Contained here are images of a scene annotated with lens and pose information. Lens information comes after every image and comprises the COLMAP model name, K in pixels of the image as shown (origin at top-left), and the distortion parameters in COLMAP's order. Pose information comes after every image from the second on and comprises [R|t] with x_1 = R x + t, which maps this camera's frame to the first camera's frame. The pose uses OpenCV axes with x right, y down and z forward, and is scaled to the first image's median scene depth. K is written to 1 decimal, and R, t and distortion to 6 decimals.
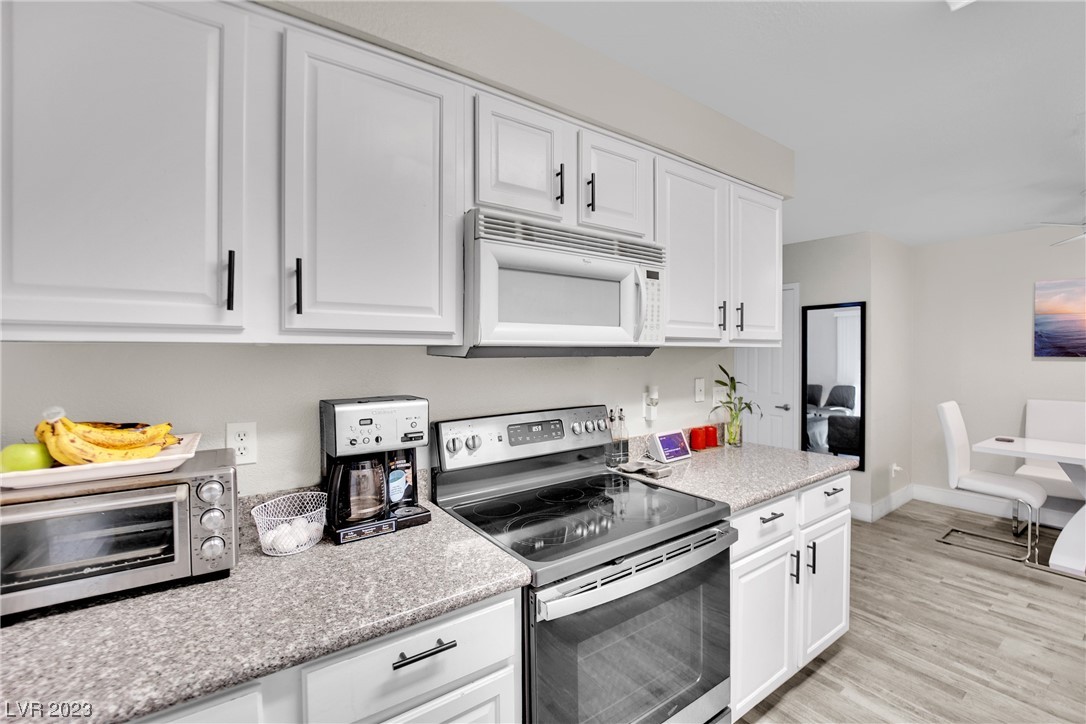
lens RADIAL K [[455.1, 0, 545.4], [0, 455.1, 359.2], [0, 0, 1]] dist [-0.021103, 0.000056]
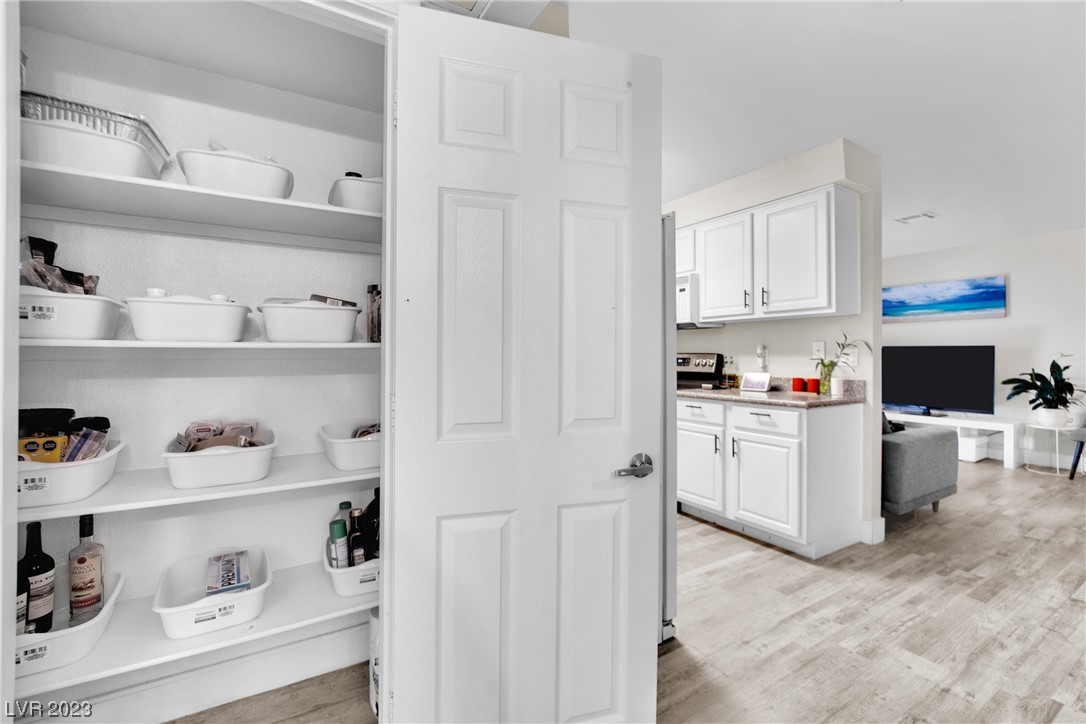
lens RADIAL K [[455.1, 0, 539.7], [0, 455.1, 356.0], [0, 0, 1]] dist [-0.021103, 0.000056]
pose [[-0.075432, 0.005968, -0.997133, 1.897489], [-0.007411, 0.999951, 0.006545, 0.094523], [0.997123, 0.007884, -0.075385, 0.361680]]
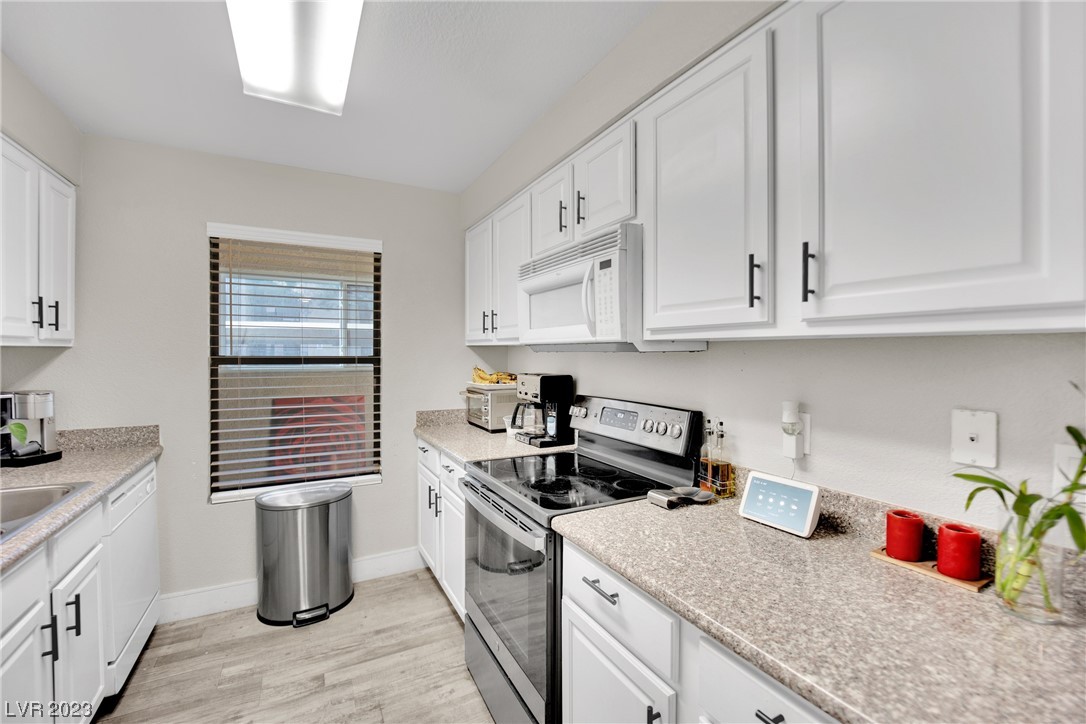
lens RADIAL K [[455.1, 0, 539.4], [0, 455.1, 356.6], [0, 0, 1]] dist [-0.021103, 0.000056]
pose [[-0.117330, 0.016563, -0.992955, 0.899234], [-0.012492, 0.999757, 0.018152, -0.009578], [0.993014, 0.014534, -0.117095, 0.745769]]
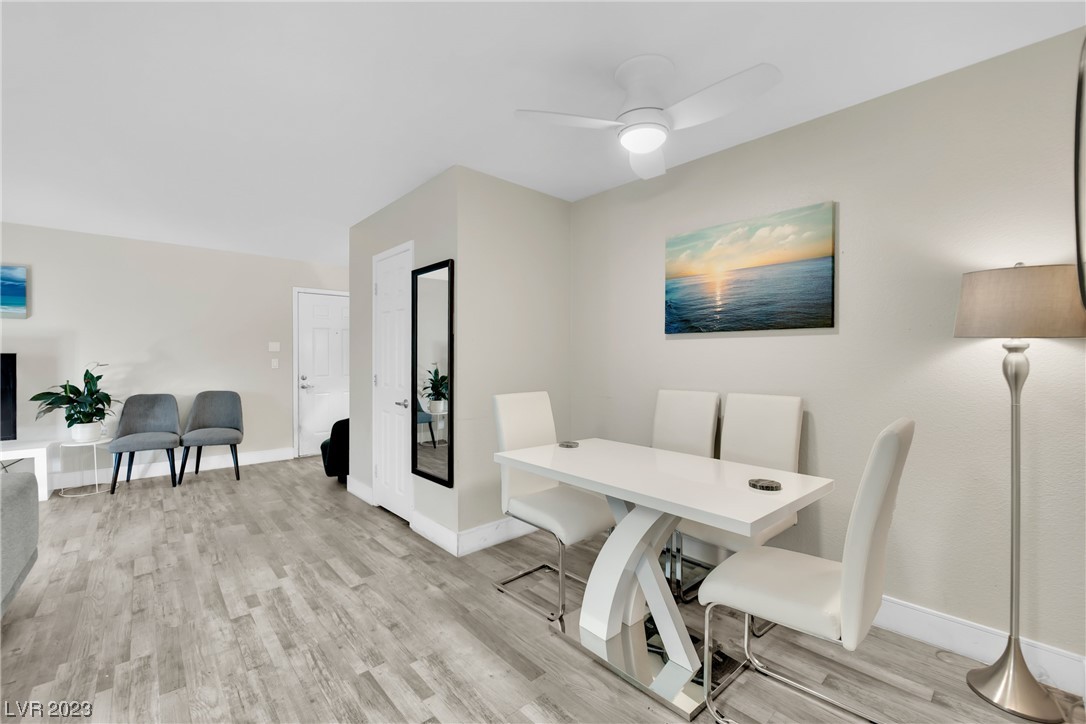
lens RADIAL K [[455.1, 0, 545.5], [0, 455.1, 361.7], [0, 0, 1]] dist [-0.021103, 0.000056]
pose [[0.991107, 0.000746, 0.133065, 1.364588], [-0.000354, 0.999996, -0.002968, 0.077288], [-0.133067, 0.002894, 0.991103, 0.426699]]
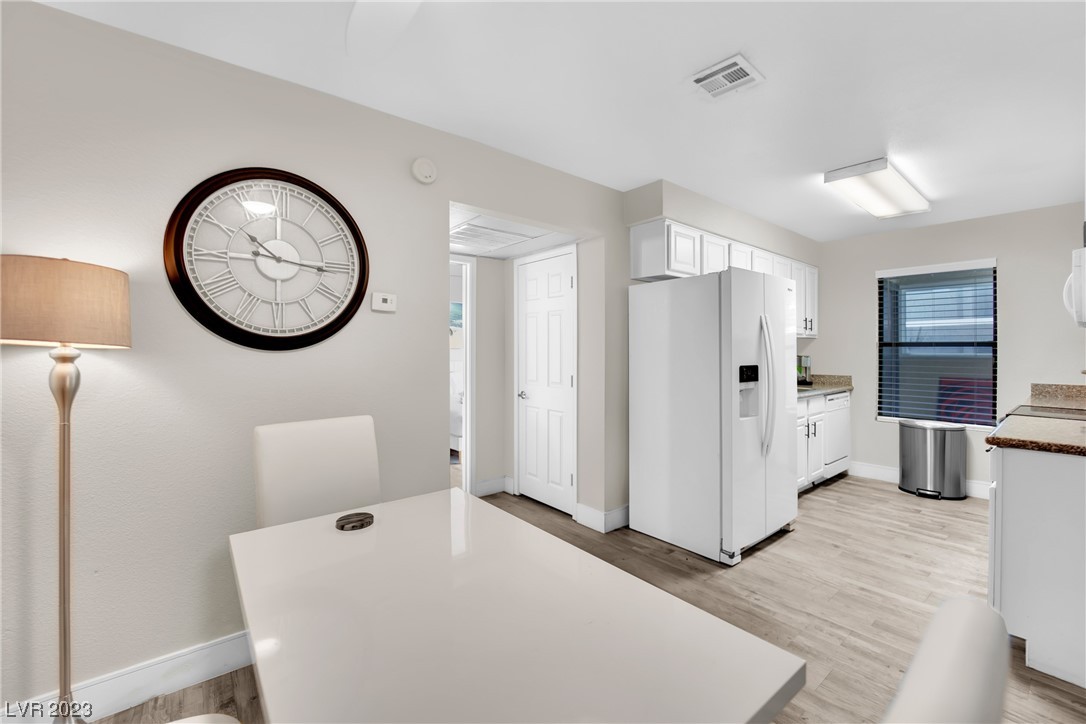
lens RADIAL K [[455.1, 0, 546.1], [0, 455.1, 347.9], [0, 0, 1]] dist [-0.021103, 0.000056]
pose [[-0.996131, 0.001302, -0.087869, 1.616573], [0.000727, 0.999978, 0.006579, 0.034283], [0.087875, 0.006490, -0.996110, 1.768509]]
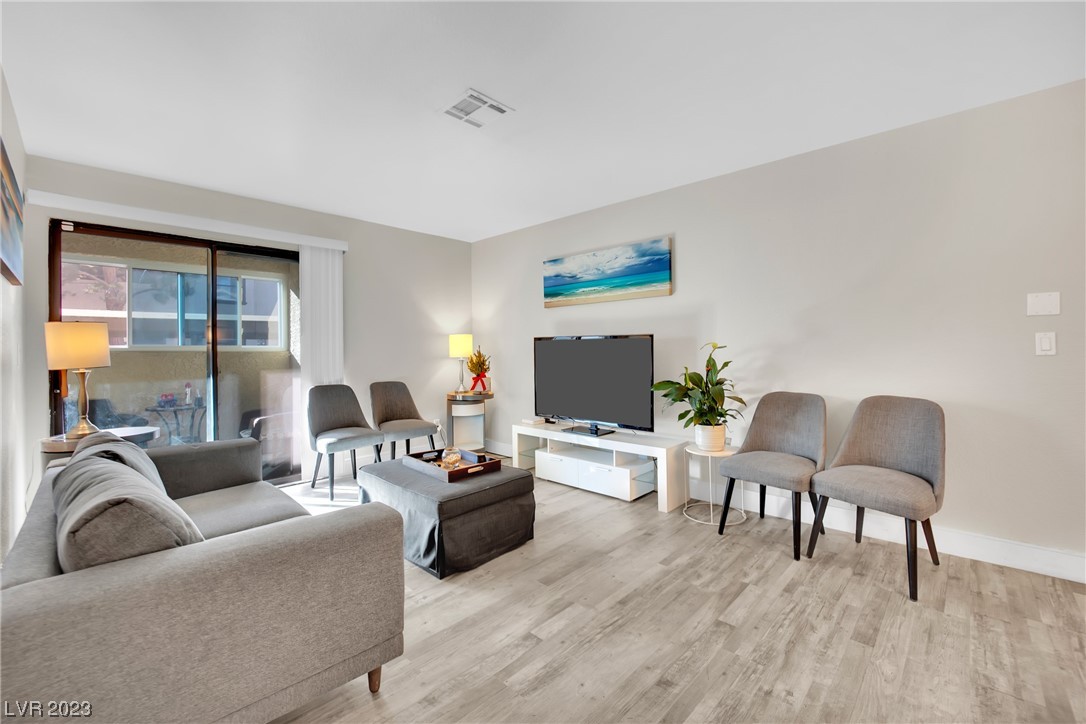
lens RADIAL K [[455.1, 0, 534.2], [0, 455.1, 349.8], [0, 0, 1]] dist [-0.021103, 0.000056]
pose [[0.201553, -0.001659, -0.979476, 0.974036], [0.000724, 0.999999, -0.001544, 0.097250], [0.979477, -0.000398, 0.201553, 1.754250]]
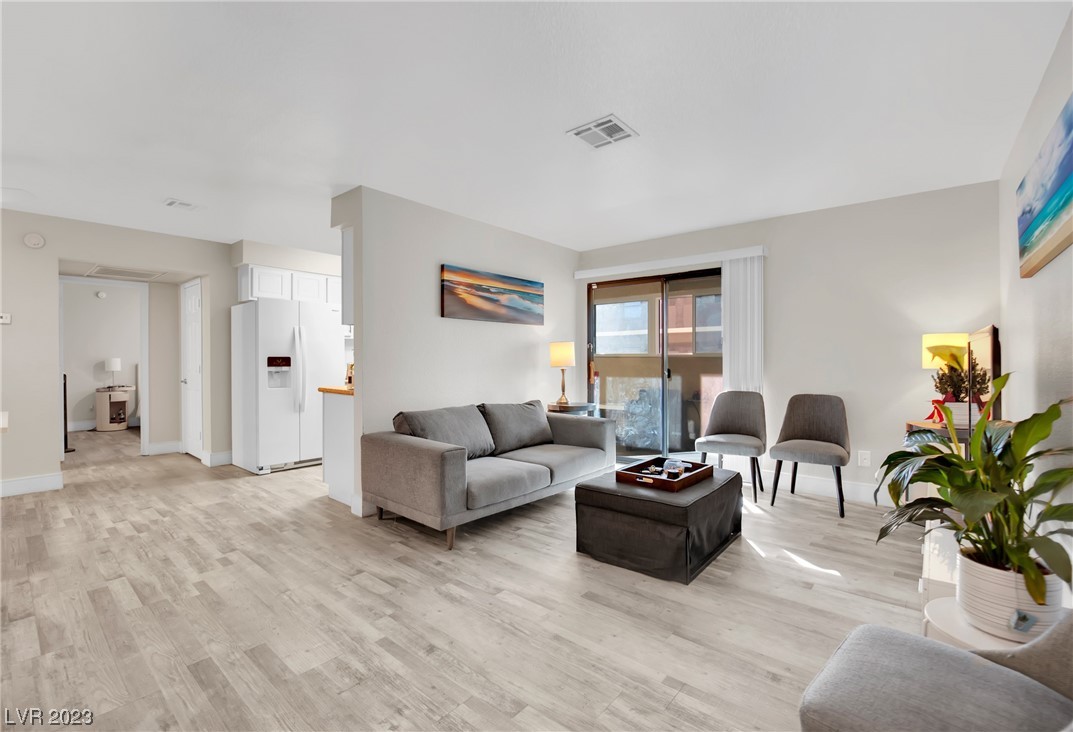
lens RADIAL K [[473.6, 0, 530.1], [0, 473.6, 357.1], [0, 0, 1]] dist [-0.021917, -0.001243]
pose [[-0.965560, 0.000993, -0.260180, 0.346742], [-0.000210, 0.999989, 0.004596, 0.086547], [0.260182, 0.004492, -0.965549, 3.010017]]
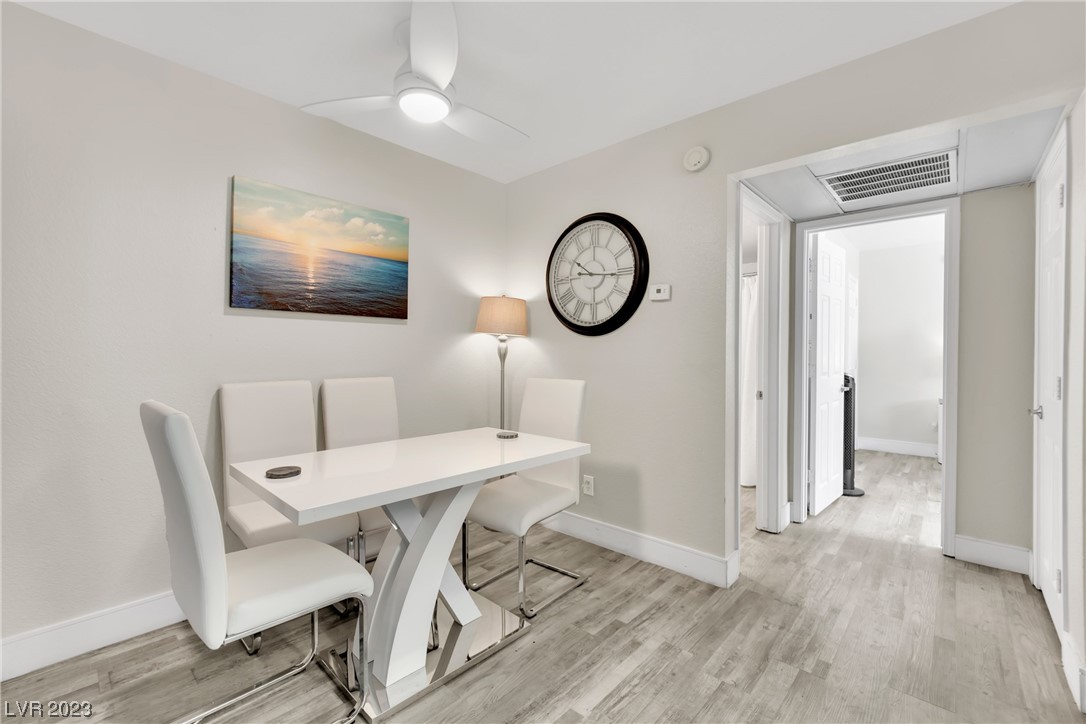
lens RADIAL K [[455.1, 0, 530.3], [0, 455.1, 352.7], [0, 0, 1]] dist [-0.021103, 0.000056]
pose [[-0.210278, 0.000894, 0.977641, 0.806079], [0.005045, 0.999987, 0.000171, 0.092636], [-0.977629, 0.004968, -0.210280, 1.288294]]
